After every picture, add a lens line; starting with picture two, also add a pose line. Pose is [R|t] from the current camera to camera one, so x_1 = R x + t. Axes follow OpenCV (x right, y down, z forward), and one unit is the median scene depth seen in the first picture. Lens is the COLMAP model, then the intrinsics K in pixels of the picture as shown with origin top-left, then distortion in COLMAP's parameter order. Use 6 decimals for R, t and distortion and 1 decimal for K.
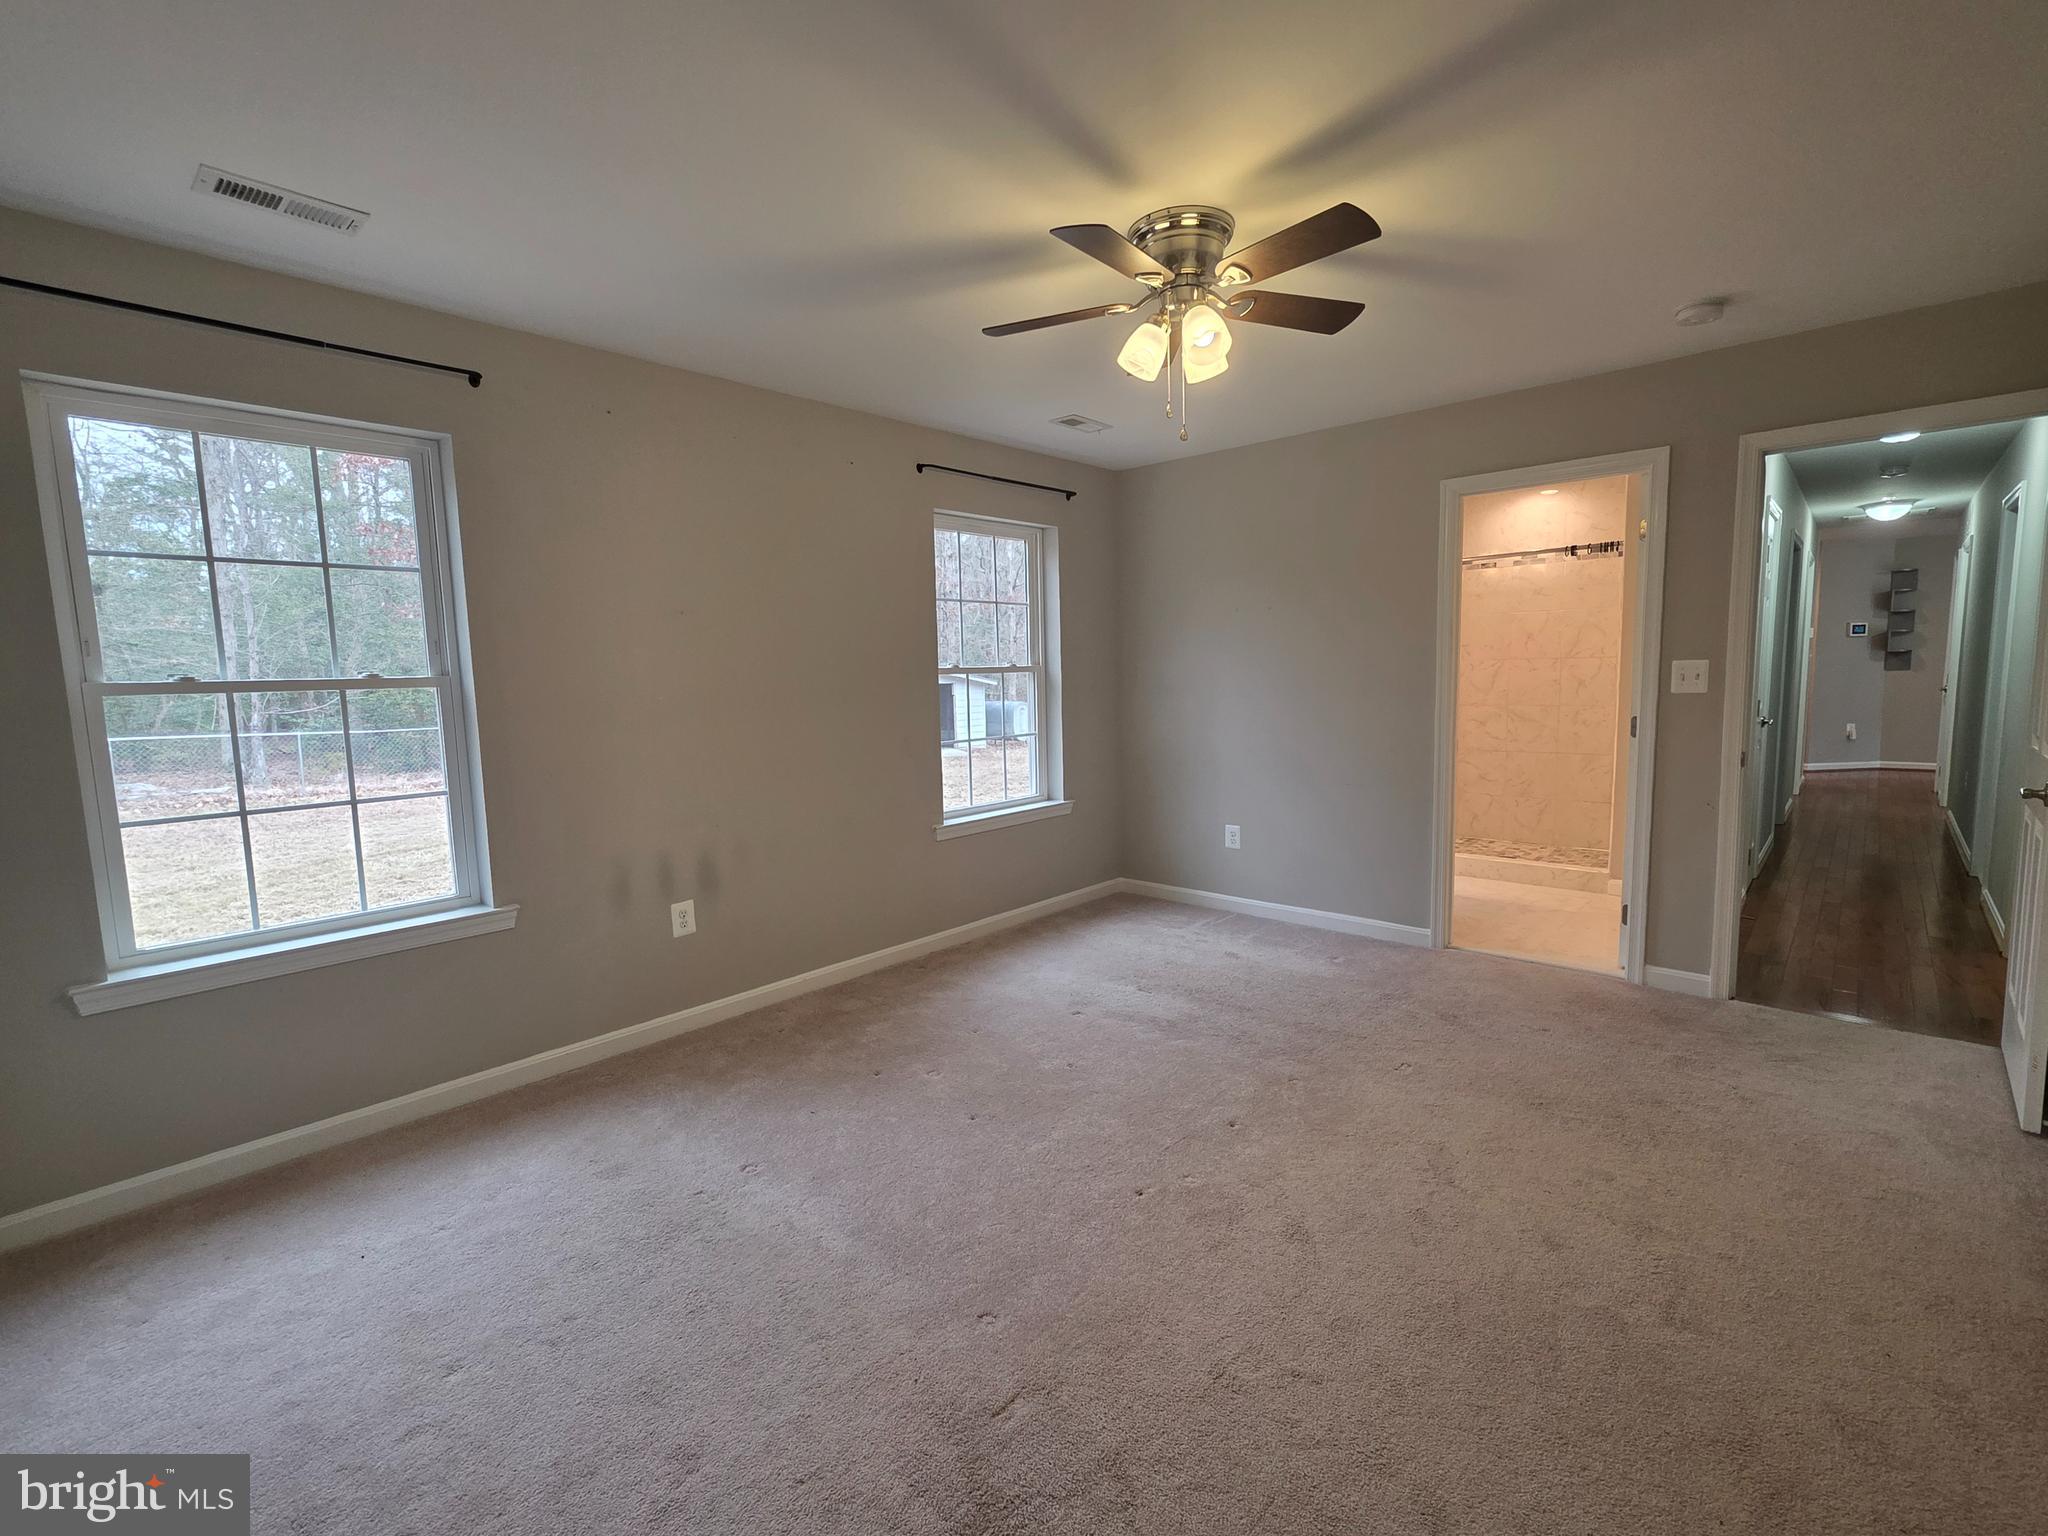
lens RADIAL K [[910.0, 0, 1022.1], [0, 910.0, 773.6], [0, 0, 1]] dist [-0.001815, 0.001887]
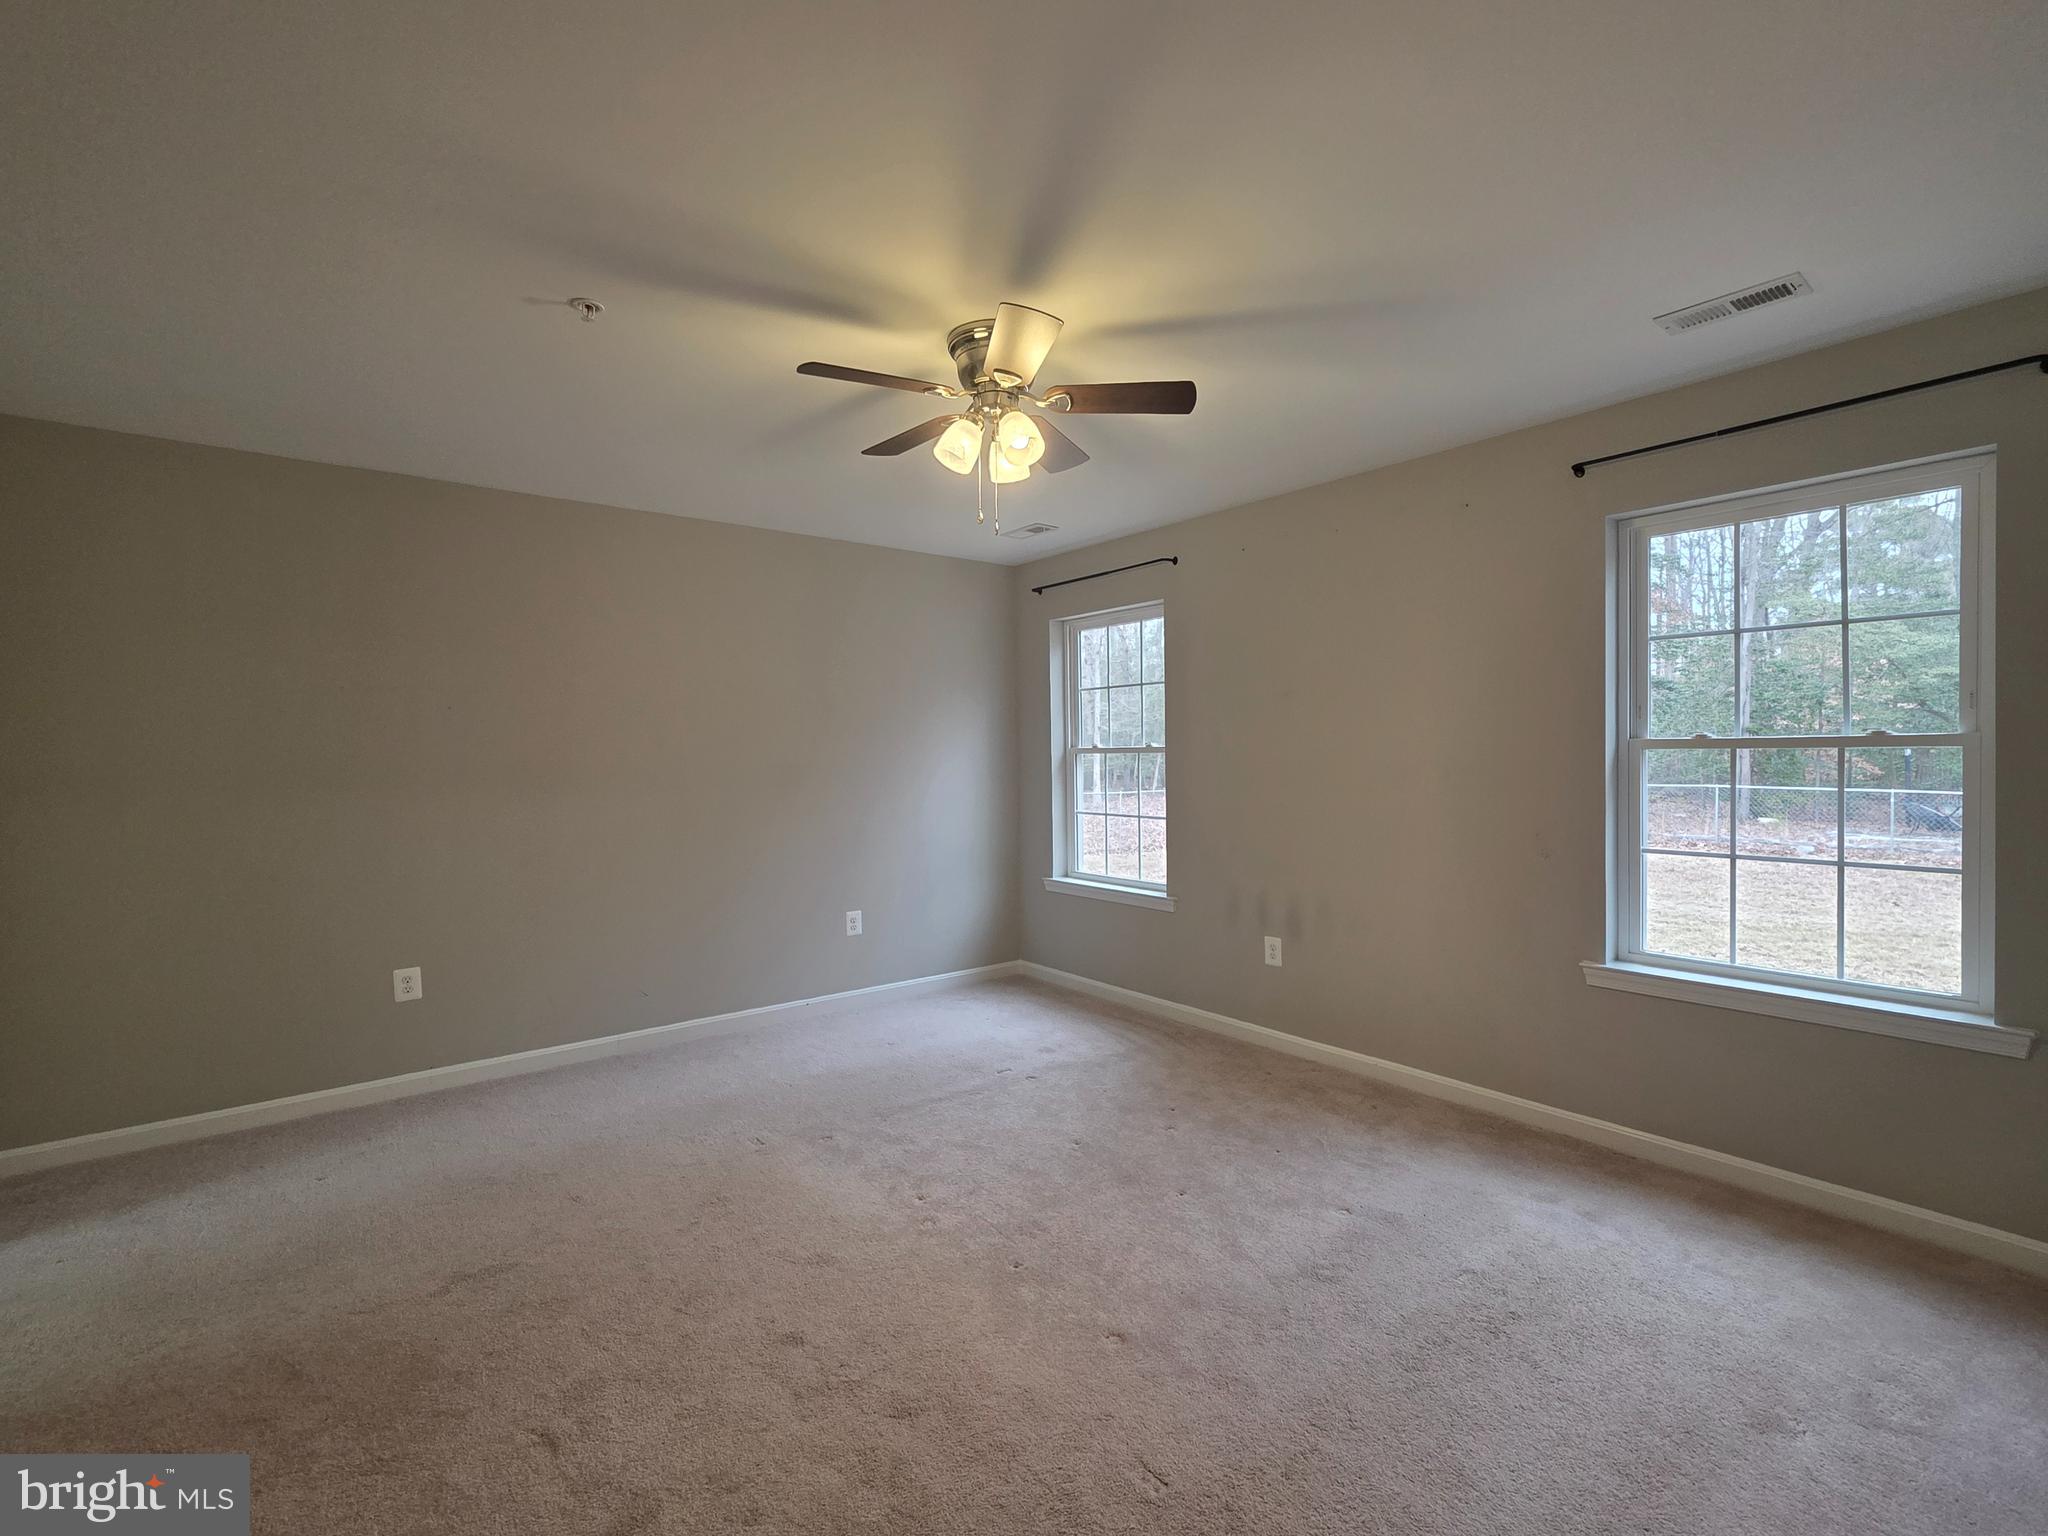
lens RADIAL K [[910.0, 0, 1025.3], [0, 910.0, 777.1], [0, 0, 1]] dist [-0.001815, 0.001887]
pose [[-0.152857, 0.057769, -0.986558, 1.068621], [-0.090410, 0.993286, 0.072171, -0.157542], [0.984104, 0.100227, -0.146608, 1.065882]]
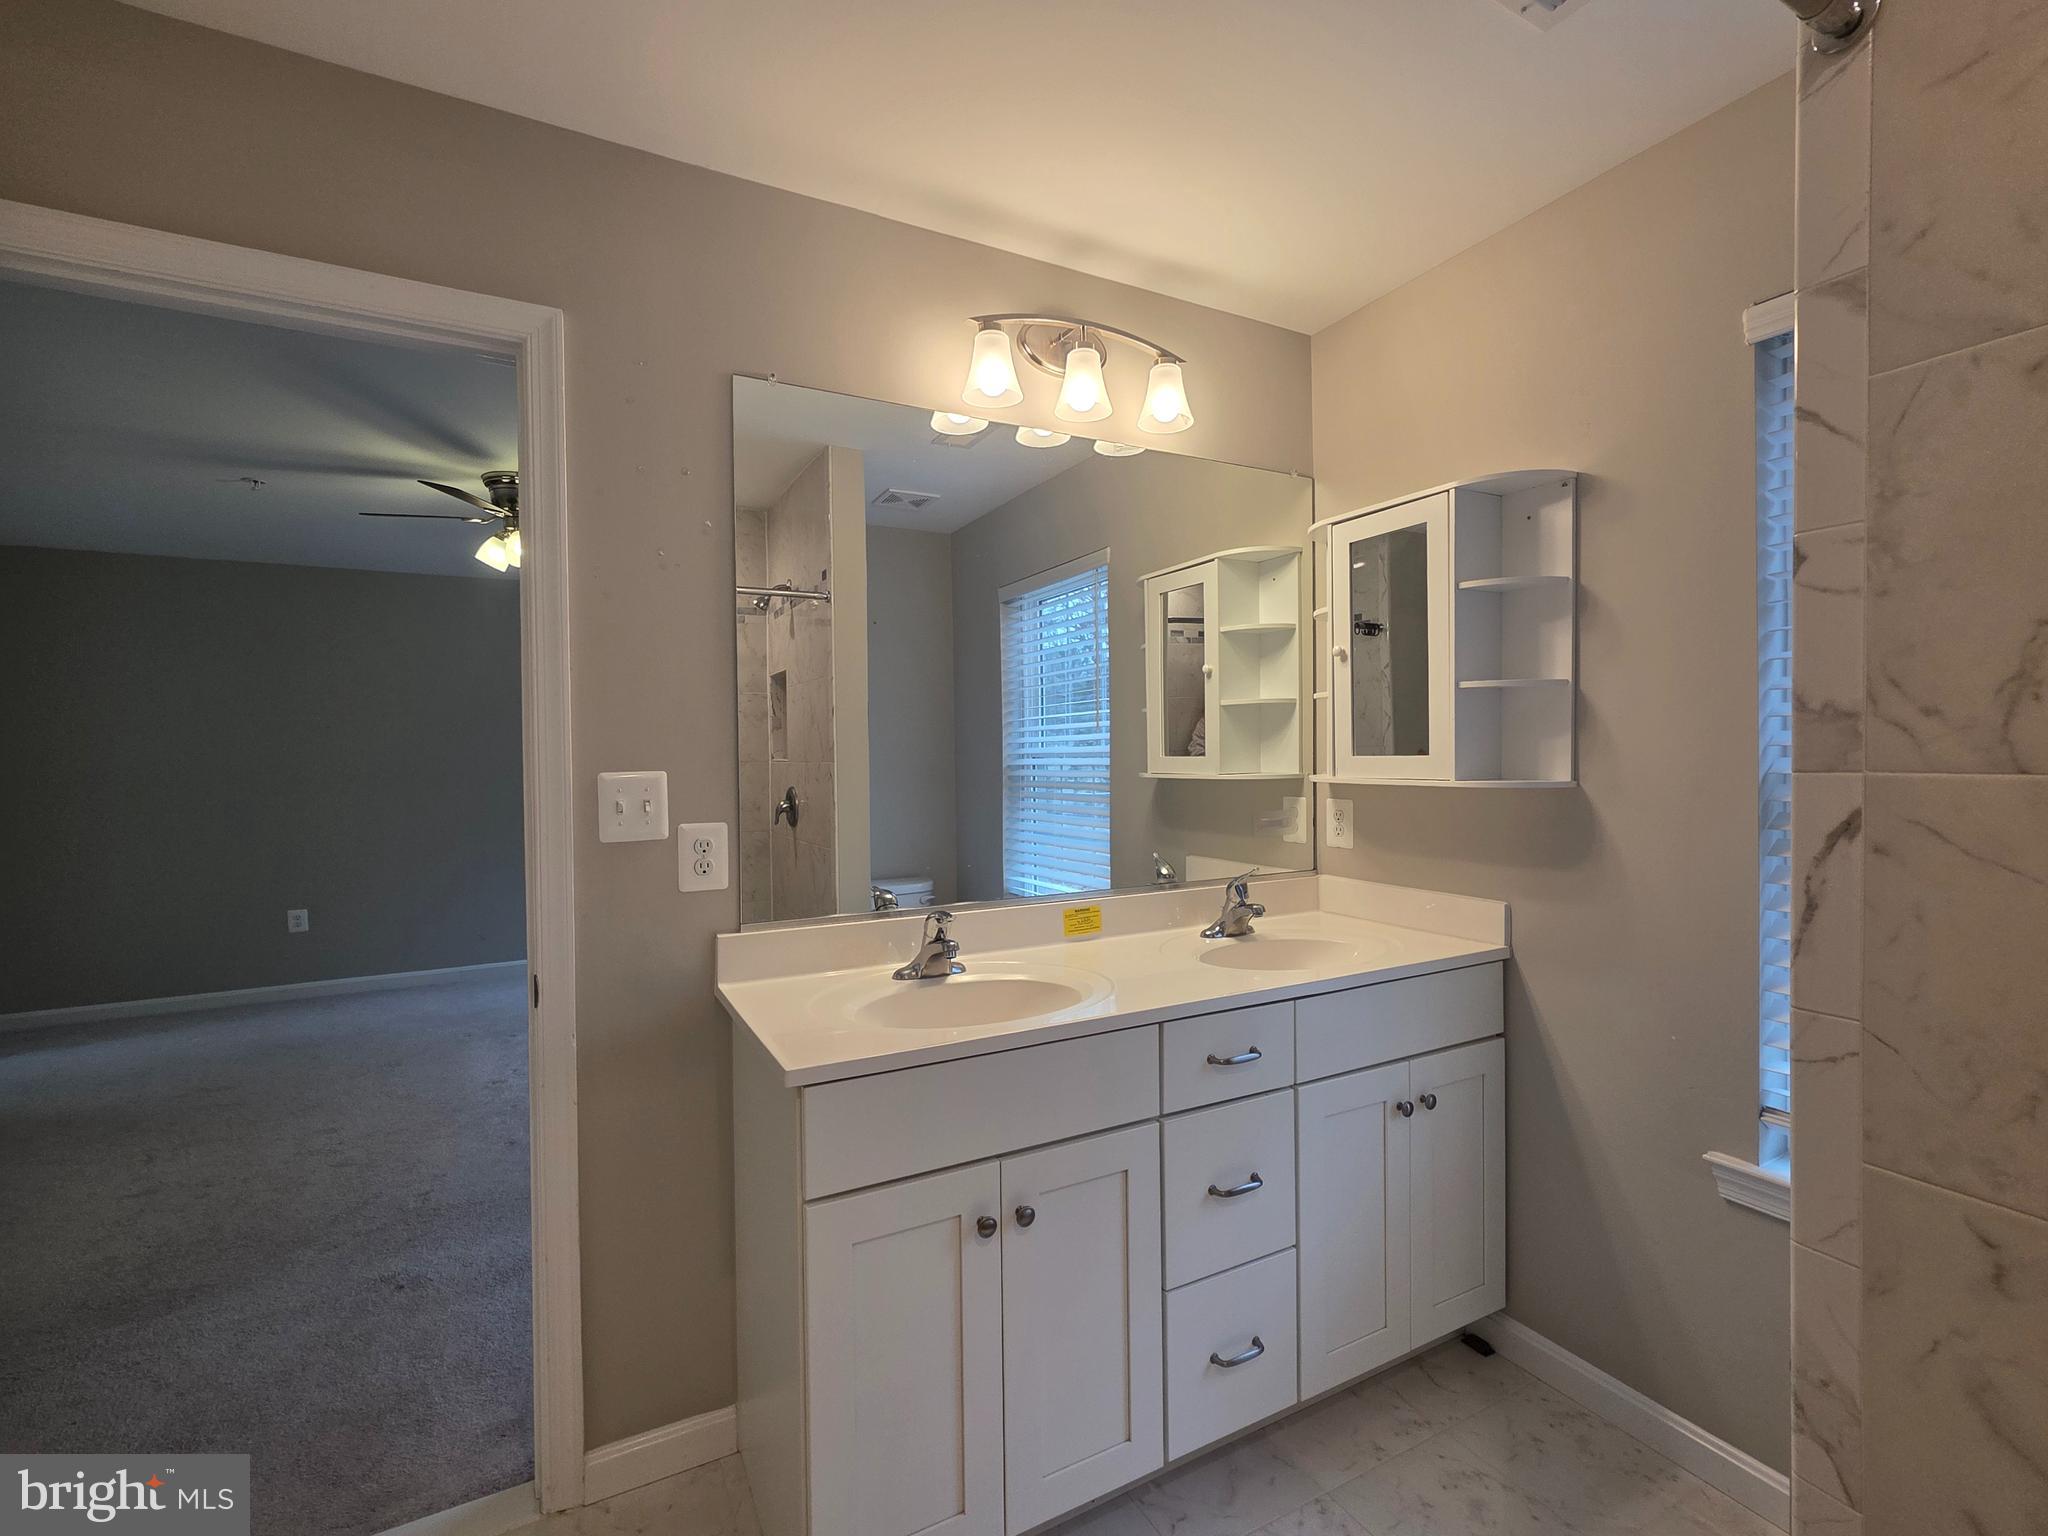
lens RADIAL K [[910.0, 0, 1024.5], [0, 910.0, 773.7], [0, 0, 1]] dist [-0.001815, 0.001887]
pose [[-0.326540, 0.051574, -0.943775, 1.193371], [-0.081359, 0.993270, 0.082429, -0.264964], [0.941675, 0.103701, -0.320146, 2.031664]]
